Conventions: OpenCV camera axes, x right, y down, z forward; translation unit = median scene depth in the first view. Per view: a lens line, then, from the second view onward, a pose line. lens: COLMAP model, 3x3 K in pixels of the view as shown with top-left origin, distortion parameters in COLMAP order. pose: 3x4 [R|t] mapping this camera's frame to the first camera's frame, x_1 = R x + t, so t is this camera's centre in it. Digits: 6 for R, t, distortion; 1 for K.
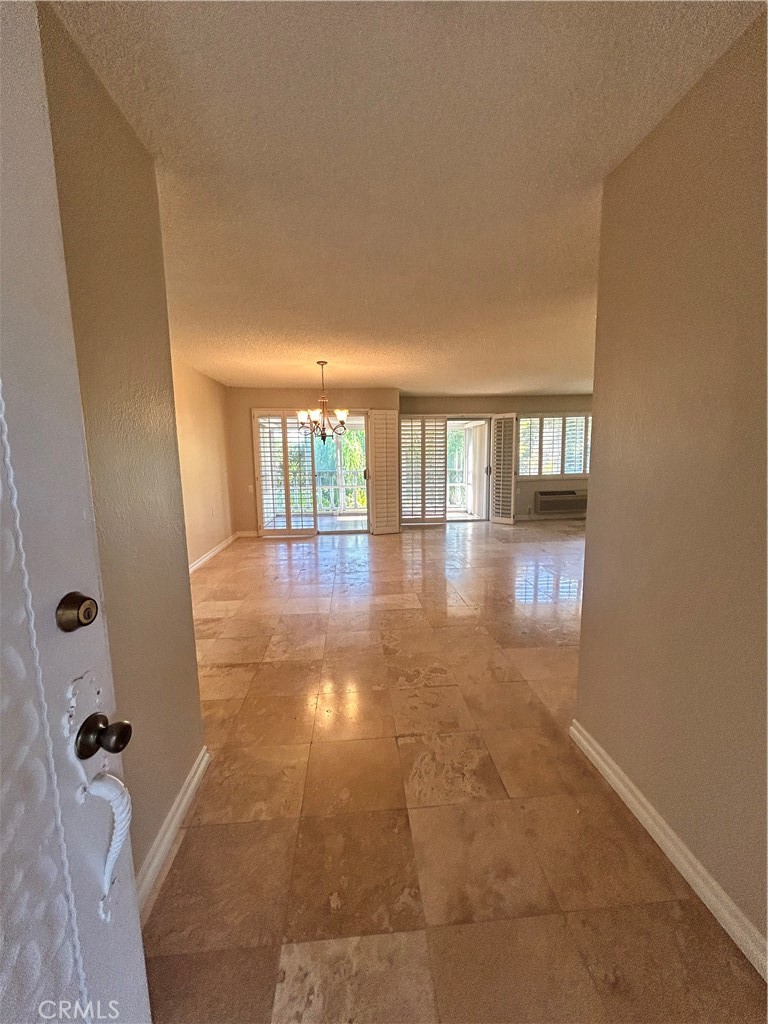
lens RADIAL K [[415.3, 0, 384.1], [0, 415.3, 508.4], [0, 0, 1]] dist [0.002673, 0.000257]
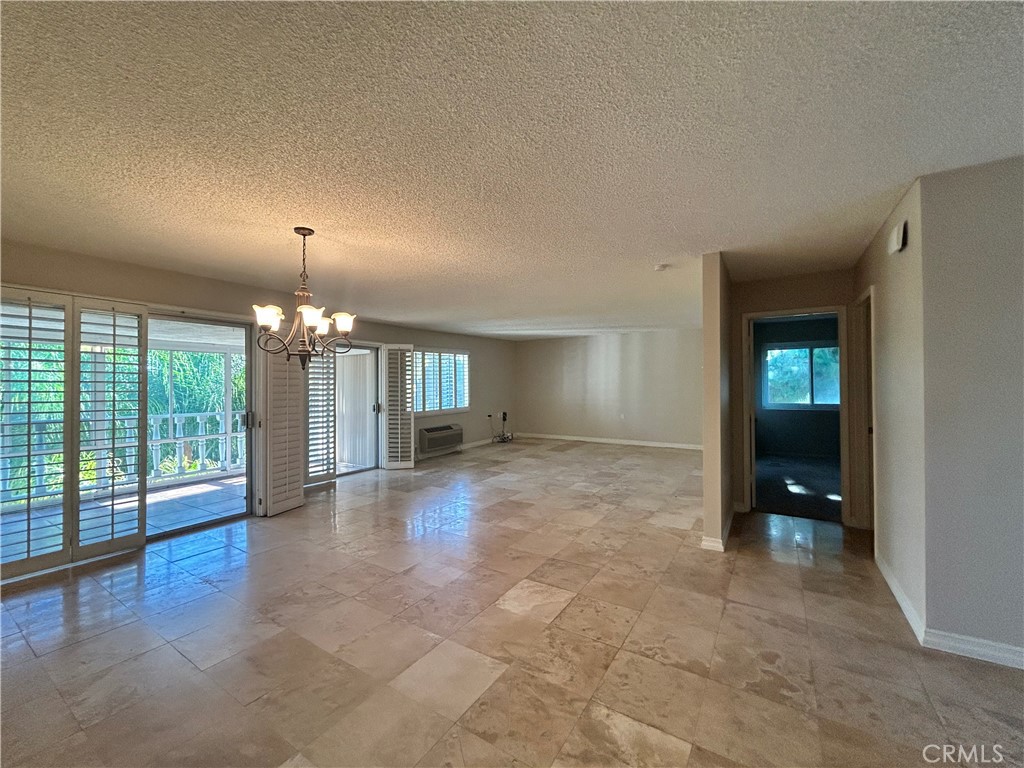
lens RADIAL K [[415.3, 0, 510.7], [0, 415.3, 380.6], [0, 0, 1]] dist [0.002673, 0.000257]
pose [[0.602520, 0.020360, 0.797844, -0.269346], [0.102673, 0.989390, -0.102785, -0.032890], [-0.791472, 0.143847, 0.594037, 0.280318]]
